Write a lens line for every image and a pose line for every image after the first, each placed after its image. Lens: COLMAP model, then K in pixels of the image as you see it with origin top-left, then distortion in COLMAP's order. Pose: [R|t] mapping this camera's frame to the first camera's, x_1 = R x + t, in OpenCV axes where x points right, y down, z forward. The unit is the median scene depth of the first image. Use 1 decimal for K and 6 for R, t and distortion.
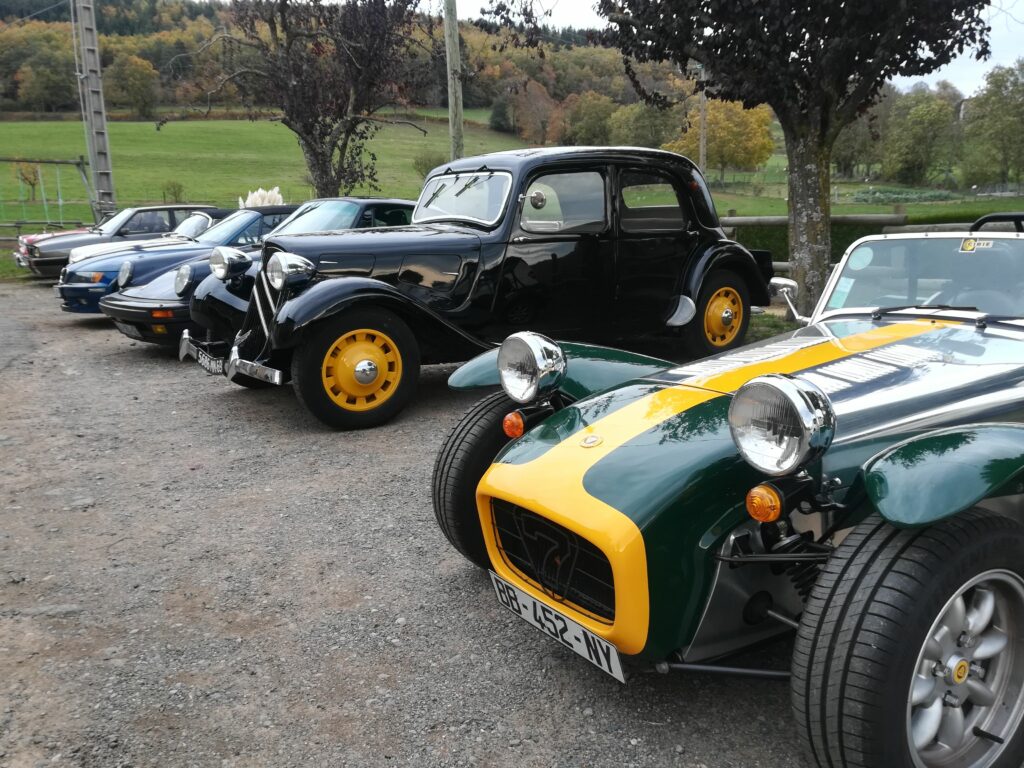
lens RADIAL K [[814.0, 0, 512.0], [0, 814.0, 384.0], [0, 0, 1]] dist [0.059964, -0.091658]
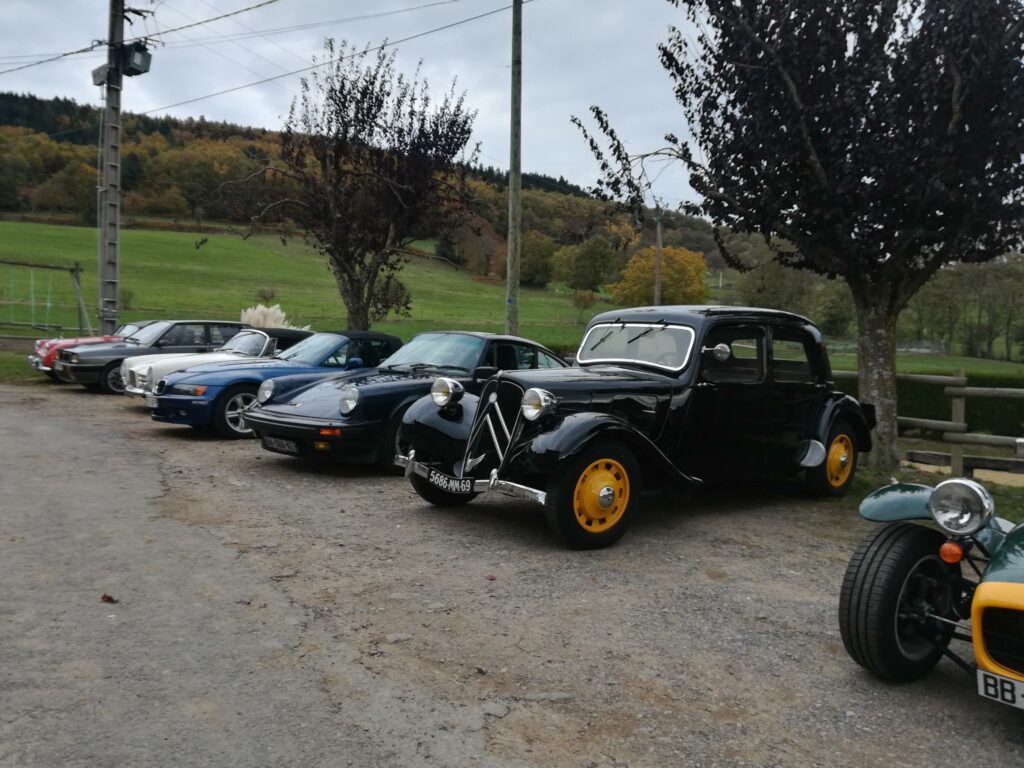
lens RADIAL K [[814.0, 0, 512.0], [0, 814.0, 384.0], [0, 0, 1]] dist [0.059964, -0.091658]
pose [[0.994953, 0.056050, 0.083225, -0.111720], [-0.042788, 0.987245, -0.153350, 0.002460], [-0.090759, 0.149015, 0.984661, -0.032578]]
